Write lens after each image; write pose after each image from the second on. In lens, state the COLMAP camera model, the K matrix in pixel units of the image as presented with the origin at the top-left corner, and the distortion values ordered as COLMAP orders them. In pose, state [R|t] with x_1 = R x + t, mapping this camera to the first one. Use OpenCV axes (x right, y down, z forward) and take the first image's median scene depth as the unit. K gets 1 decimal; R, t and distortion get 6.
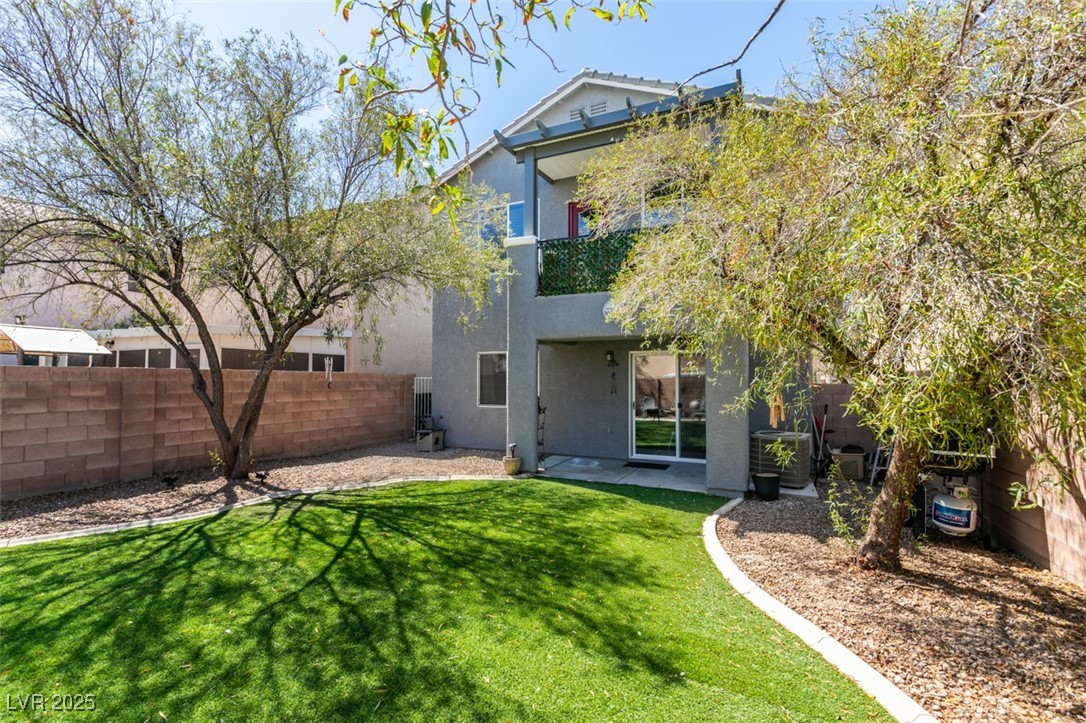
lens RADIAL K [[488.3, 0, 539.7], [0, 488.3, 364.8], [0, 0, 1]] dist [0.002594, -0.000516]
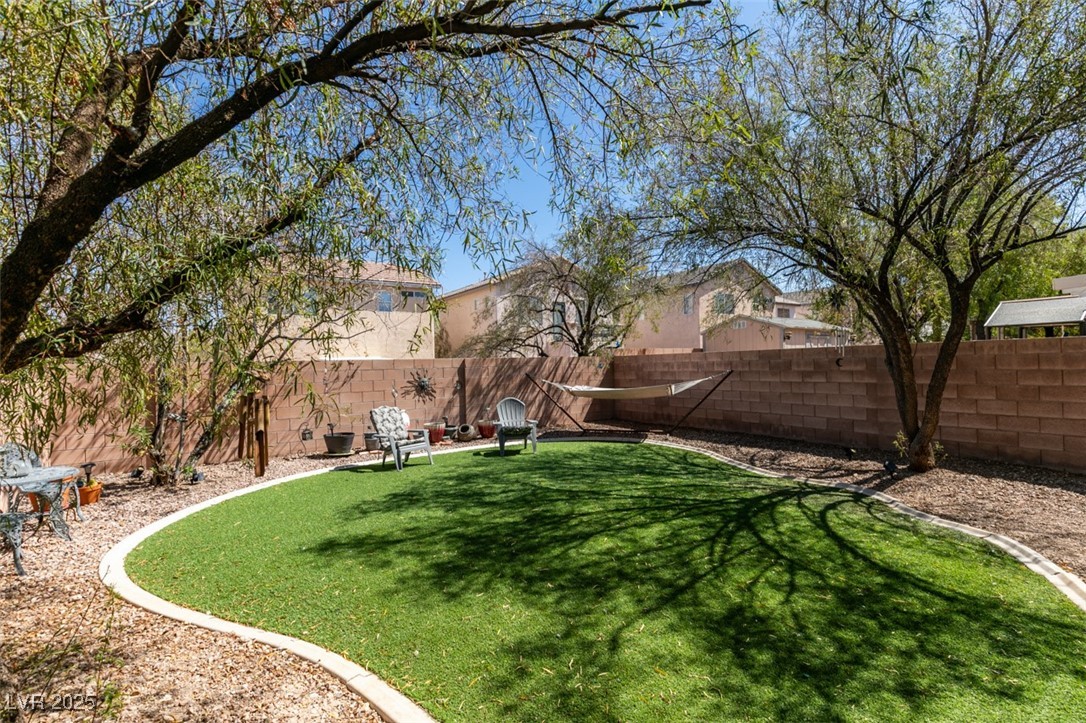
lens RADIAL K [[488.3, 0, 539.7], [0, 488.3, 364.8], [0, 0, 1]] dist [0.002594, -0.000516]
pose [[-0.528720, 0.008429, -0.848754, 0.574162], [0.045767, 0.998779, -0.018592, 0.043966], [0.847562, -0.048675, -0.528460, 1.151862]]
